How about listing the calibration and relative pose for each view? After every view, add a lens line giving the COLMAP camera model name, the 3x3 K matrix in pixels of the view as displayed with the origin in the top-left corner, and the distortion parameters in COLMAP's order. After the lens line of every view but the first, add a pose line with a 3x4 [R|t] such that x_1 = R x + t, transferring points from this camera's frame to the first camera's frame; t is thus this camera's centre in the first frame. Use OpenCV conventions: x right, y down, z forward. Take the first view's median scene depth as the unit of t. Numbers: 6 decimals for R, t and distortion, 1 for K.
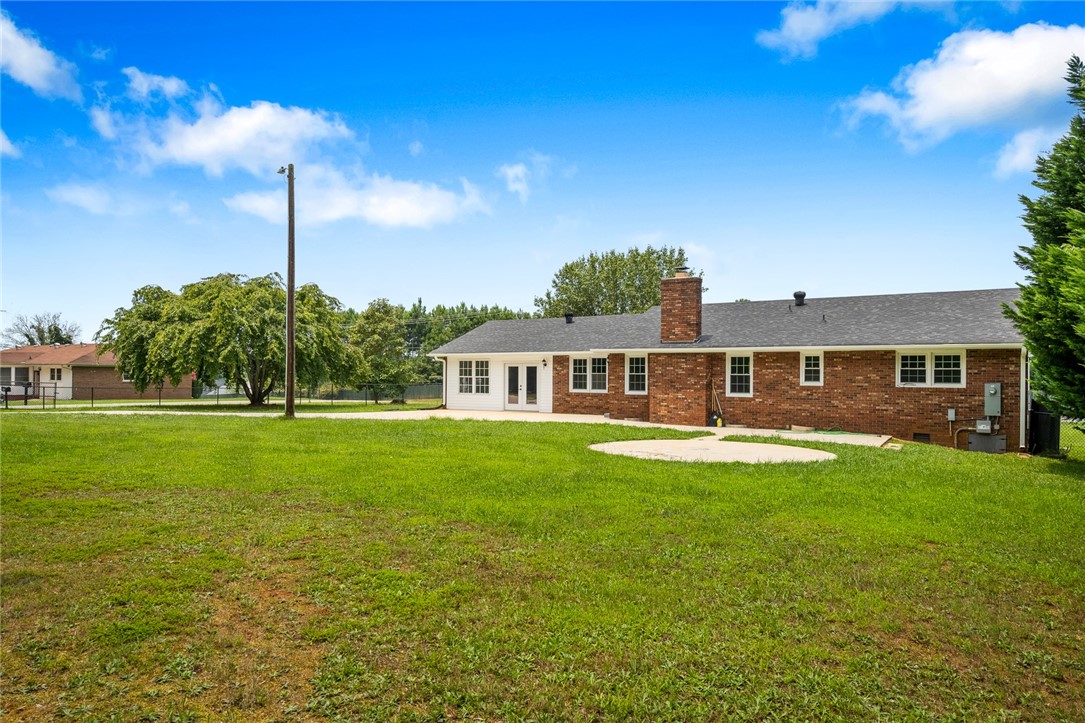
lens RADIAL K [[710.9, 0, 542.5], [0, 710.9, 361.5], [0, 0, 1]] dist [0.002473, 0.000396]
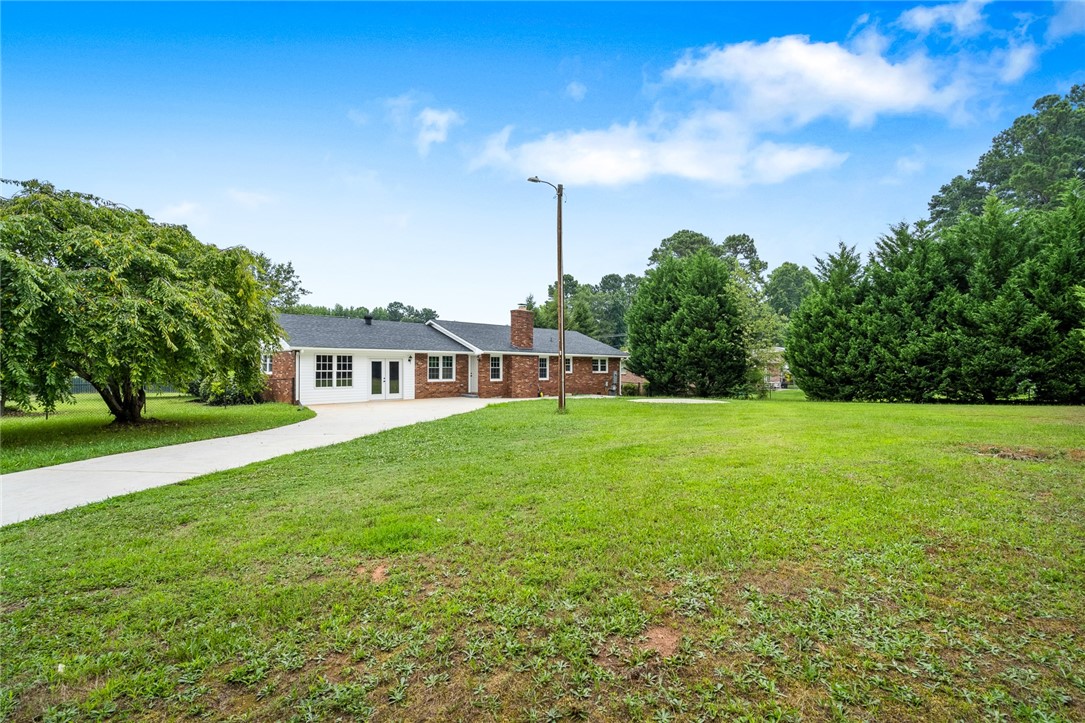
lens RADIAL K [[504.9, 0, 542.5], [0, 504.9, 361.5], [0, 0, 1]] dist [-0.001948, -0.000084]
pose [[0.200973, 0.006194, 0.979577, -0.804192], [-0.018959, 0.999817, -0.002432, 0.004357], [-0.979413, -0.018083, 0.201053, 0.599602]]
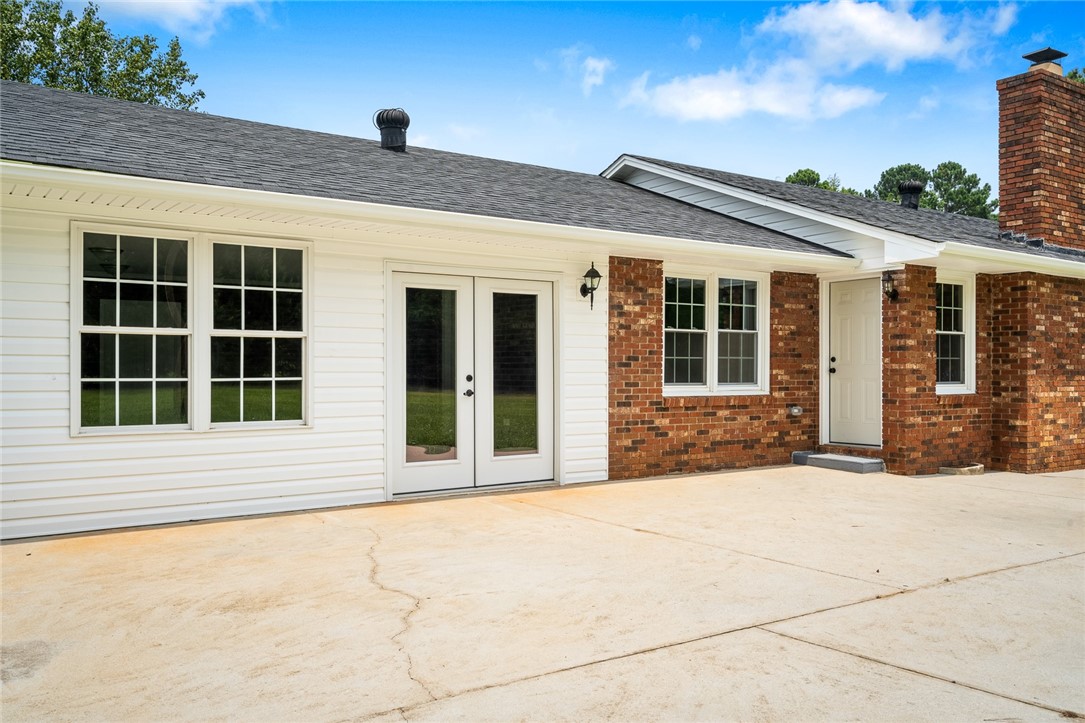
lens RADIAL K [[892.3, 0, 542.5], [0, 892.3, 361.5], [0, 0, 1]] dist [0.010158, 0.003982]
pose [[0.370260, 0.004088, 0.928919, -0.291161], [-0.015097, 0.999885, 0.001617, 0.029201], [-0.928806, -0.014622, 0.370279, 0.898355]]
